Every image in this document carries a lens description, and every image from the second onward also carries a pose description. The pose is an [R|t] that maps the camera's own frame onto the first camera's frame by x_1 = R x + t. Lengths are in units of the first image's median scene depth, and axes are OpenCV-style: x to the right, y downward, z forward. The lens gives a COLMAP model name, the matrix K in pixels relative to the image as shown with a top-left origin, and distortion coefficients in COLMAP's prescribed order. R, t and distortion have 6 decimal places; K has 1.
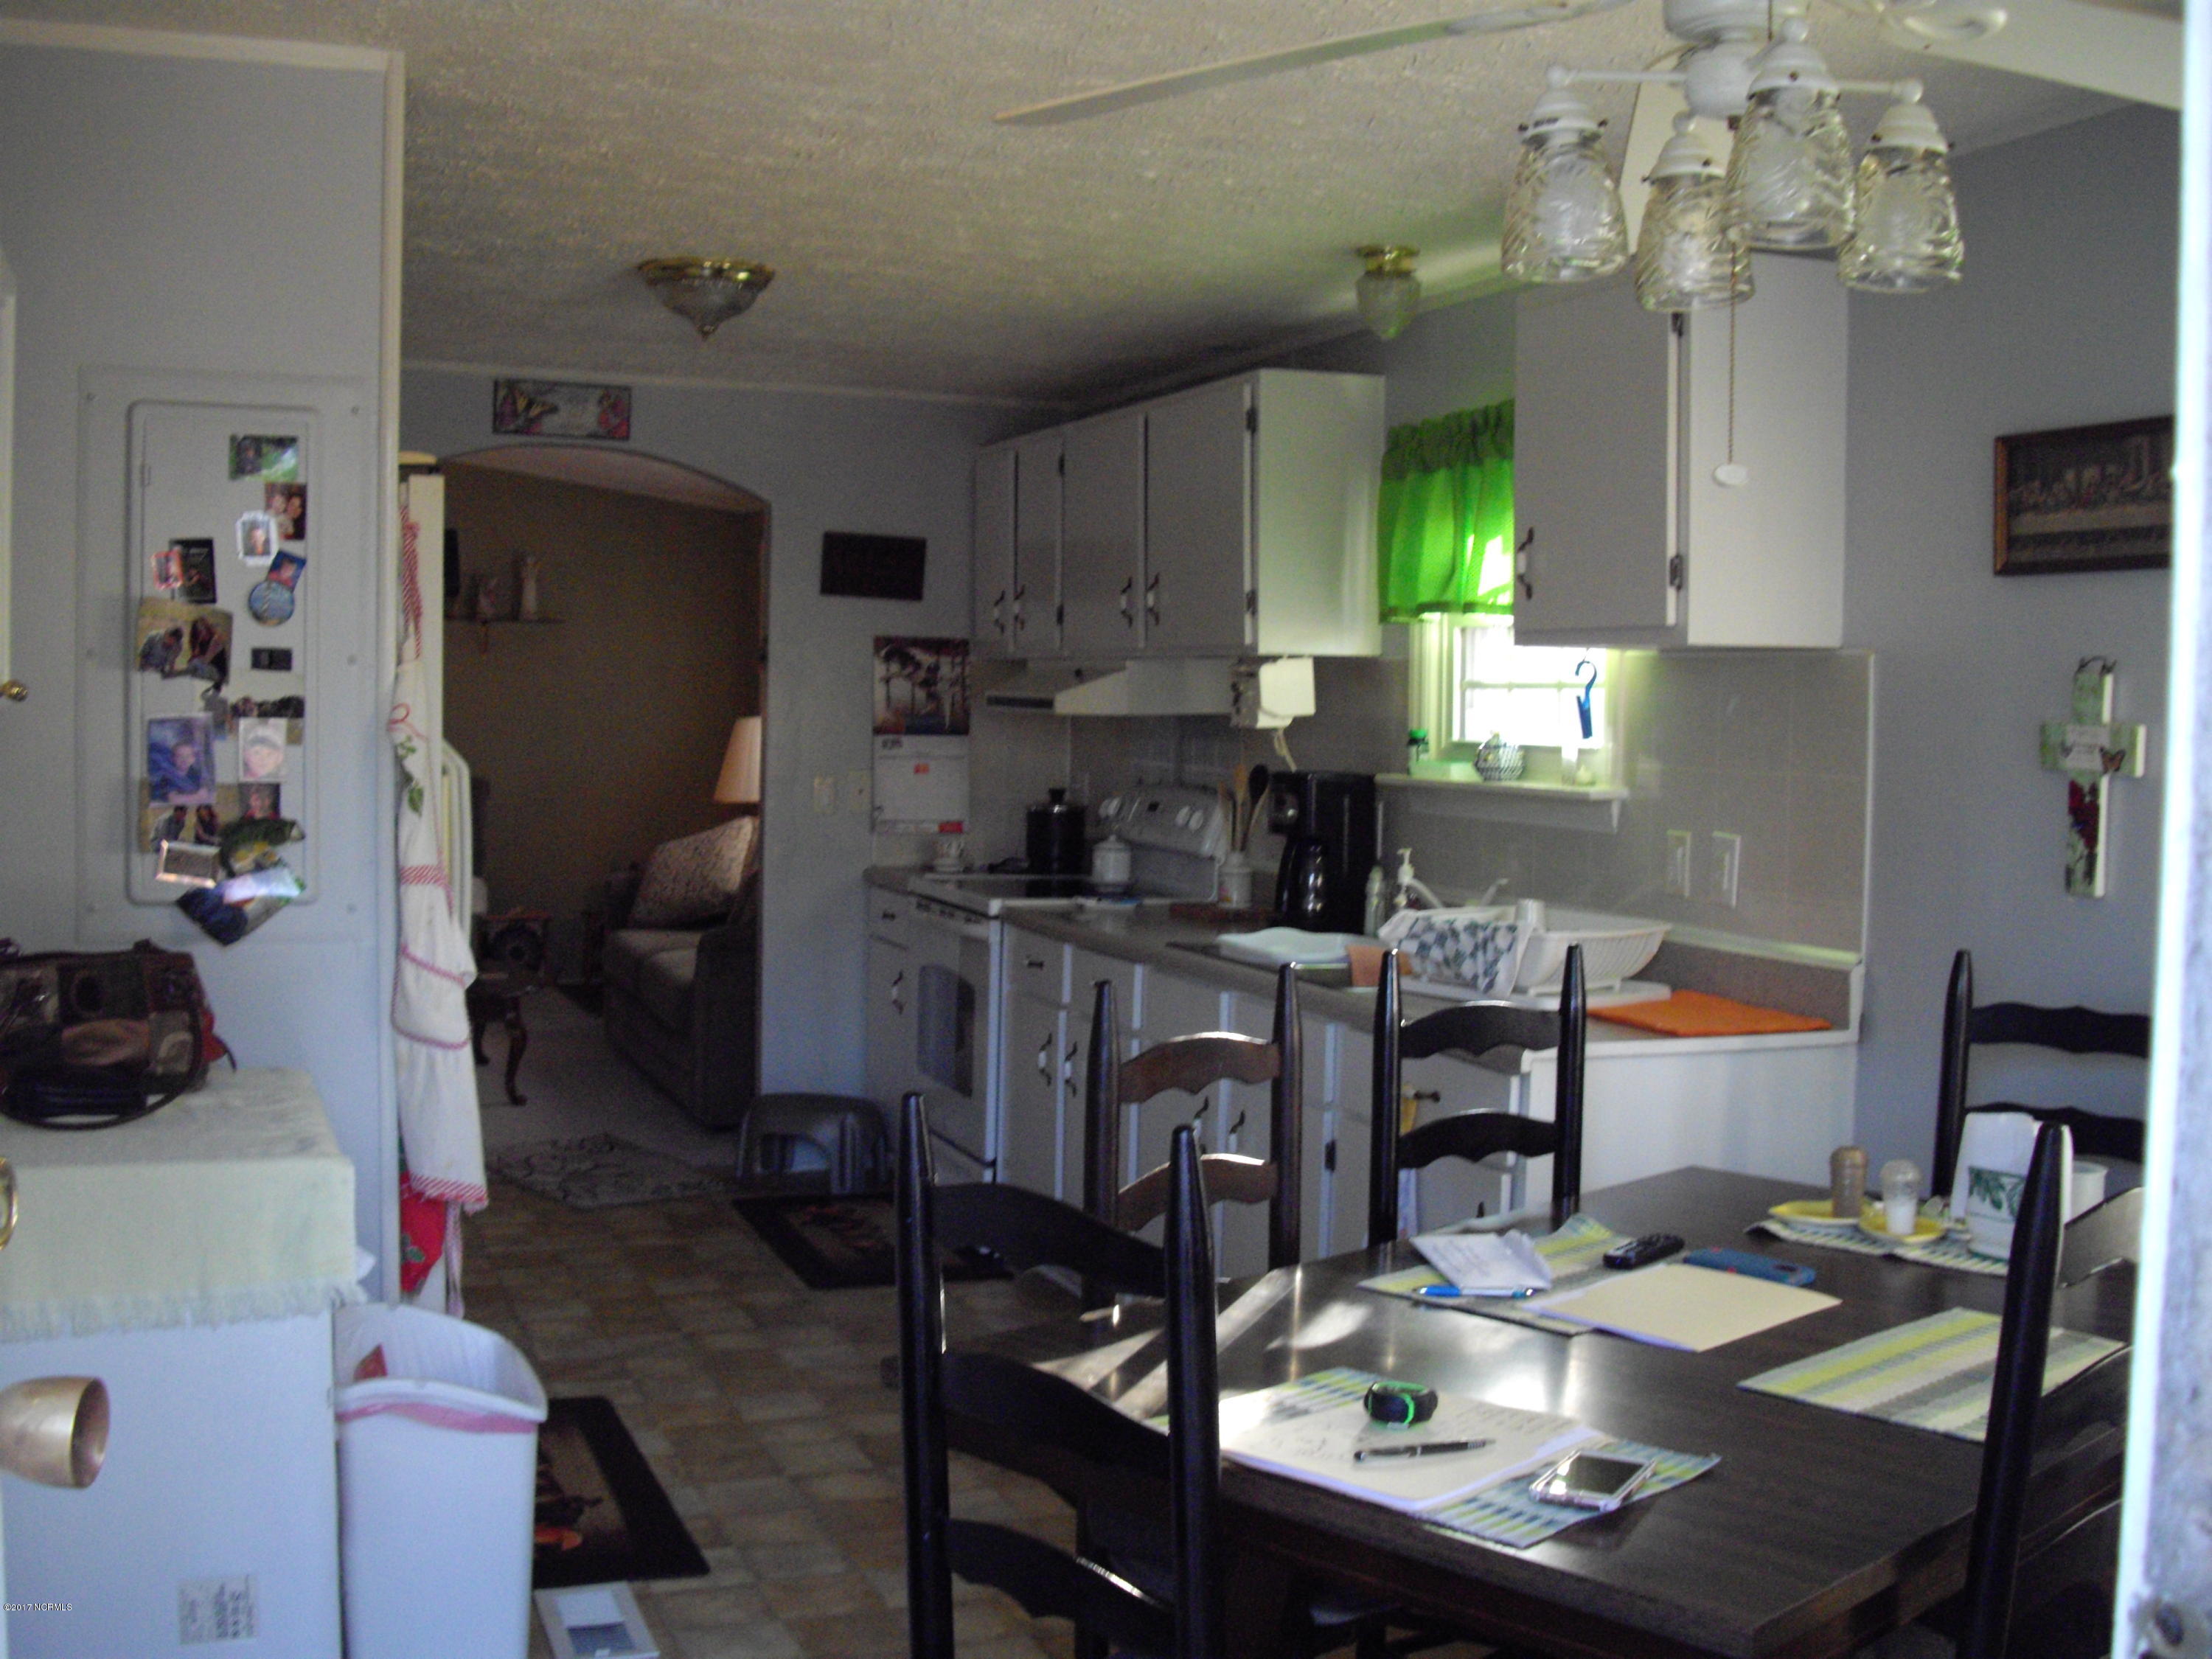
lens RADIAL K [[2408.7, 0, 1112.5], [0, 2408.7, 821.3], [0, 0, 1]] dist [-0.095705, 0.000000]
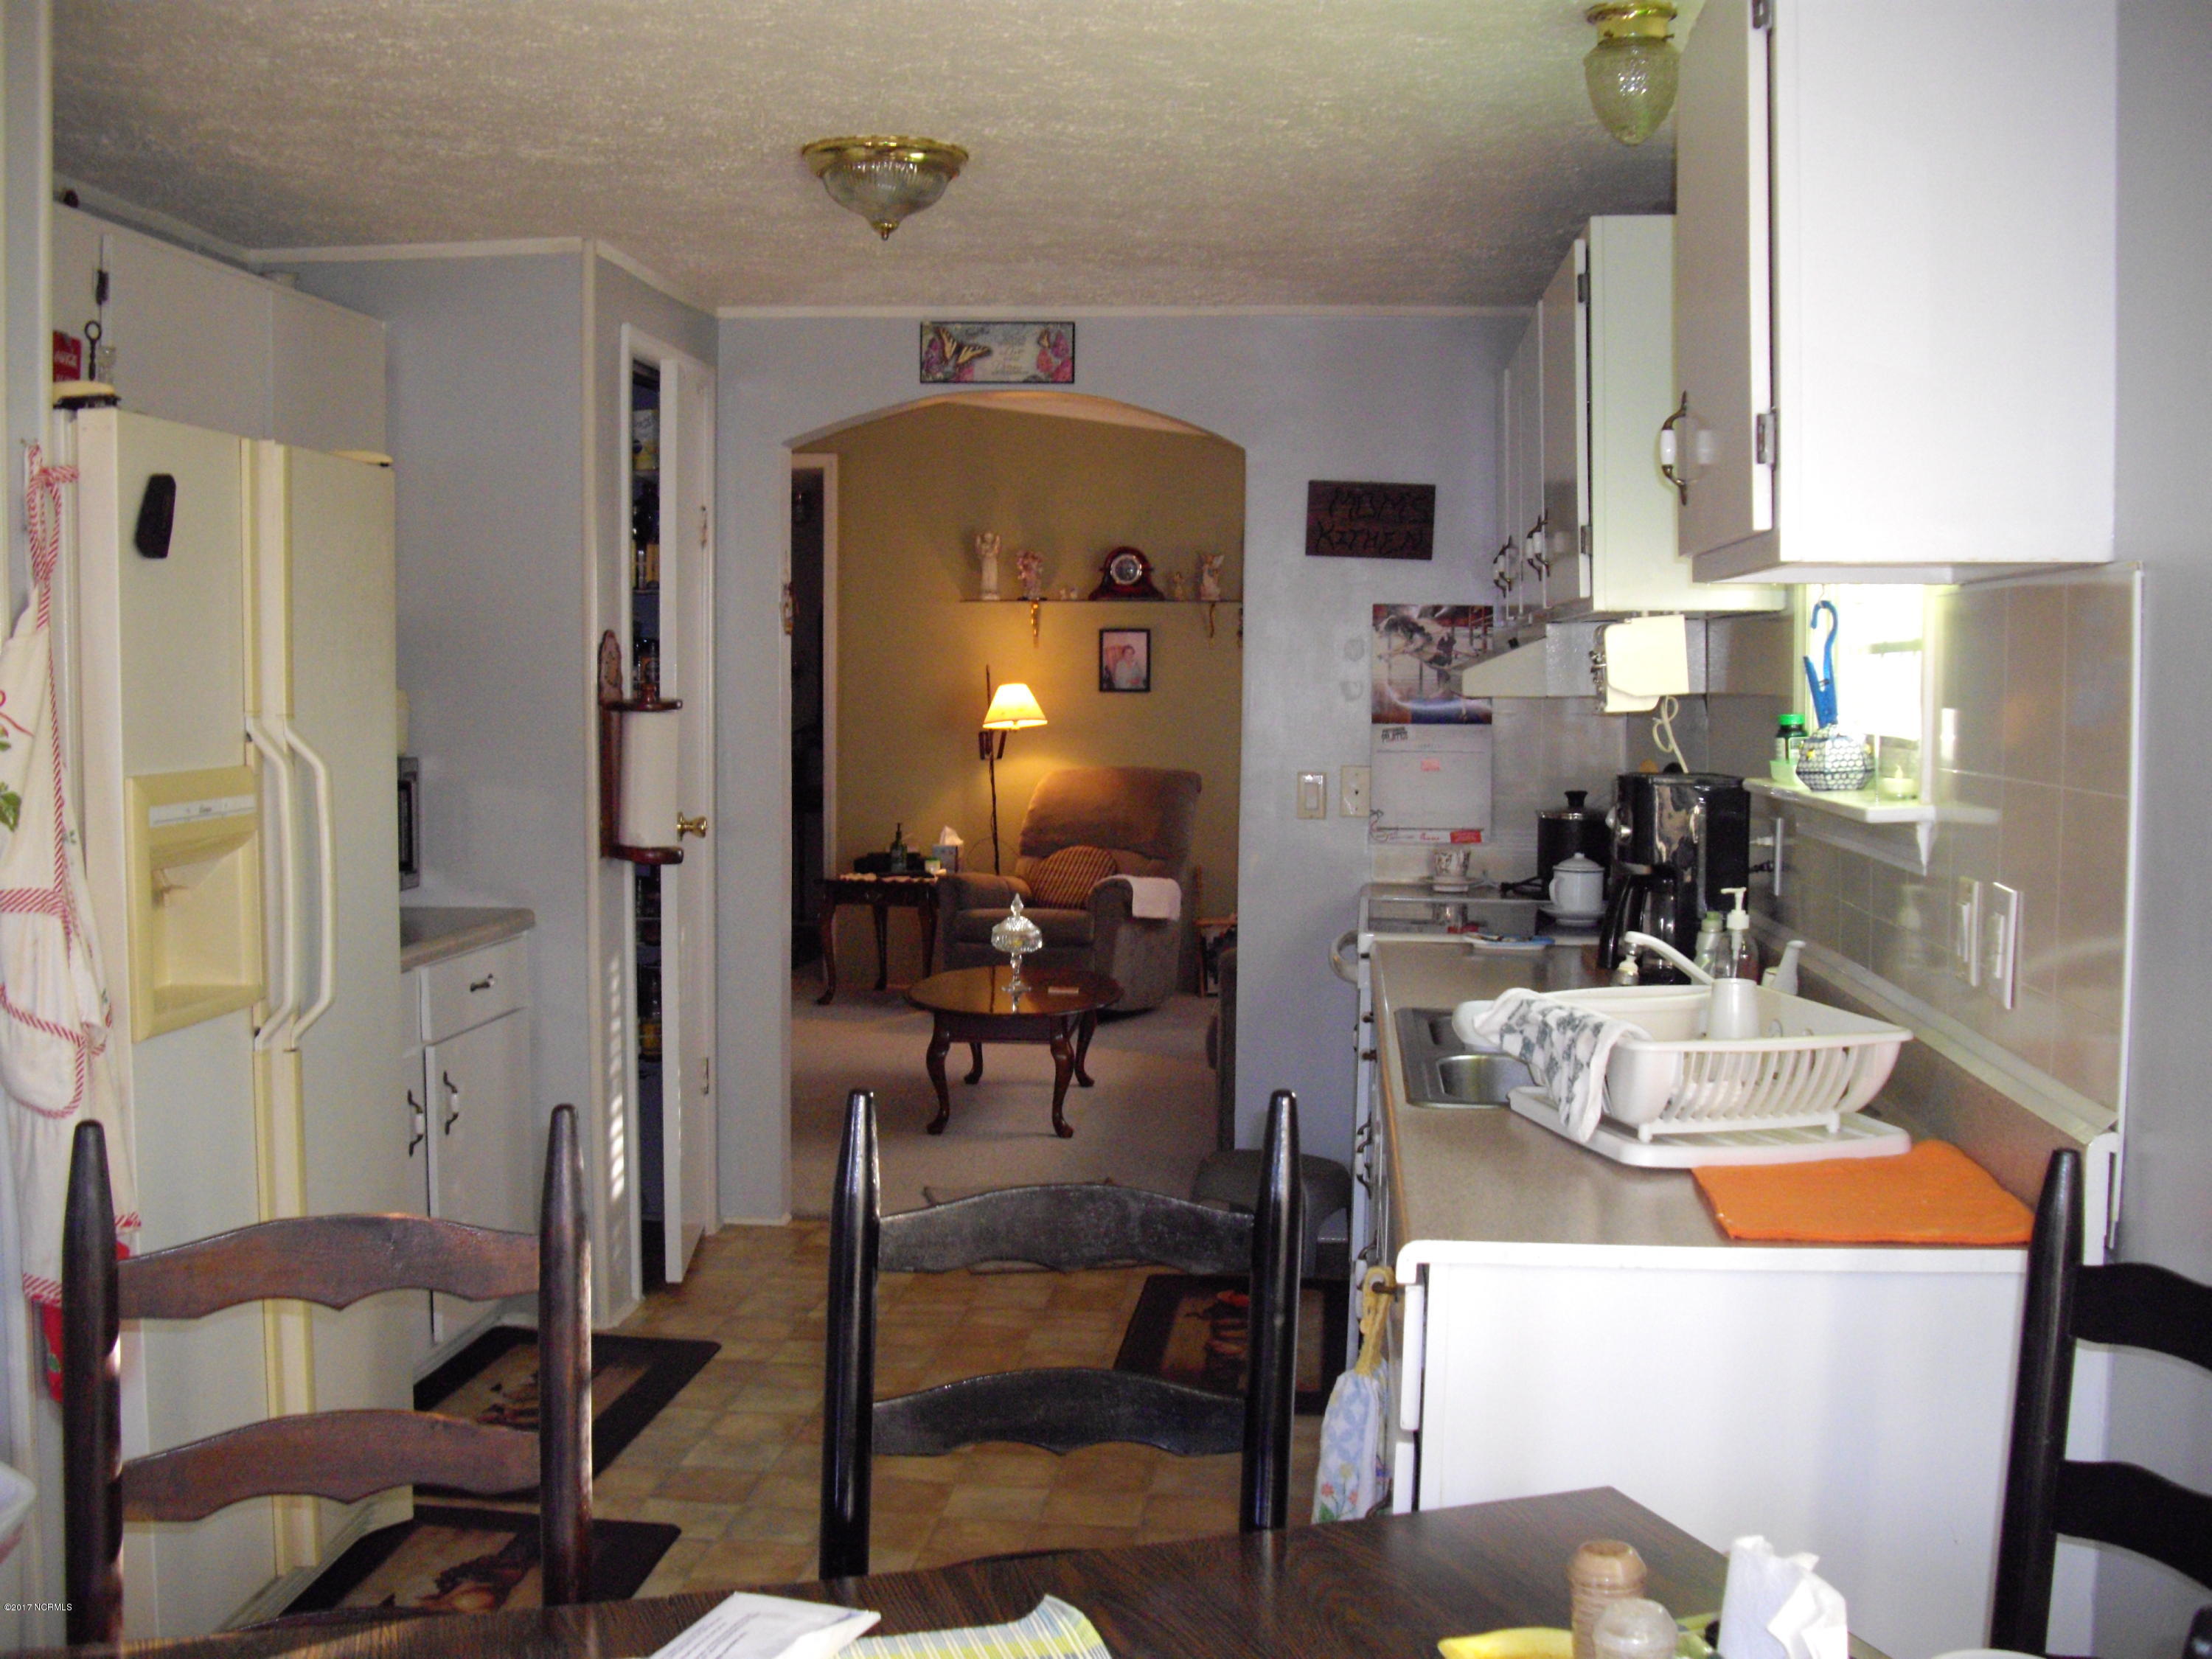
lens RADIAL K [[2408.7, 0, 1099.7], [0, 2408.7, 839.6], [0, 0, 1]] dist [-0.095705, 0.000000]
pose [[0.892306, 0.018358, -0.451058, 0.203580], [-0.012982, 0.999803, 0.015008, -0.007781], [0.451245, -0.007536, 0.892368, 0.234410]]
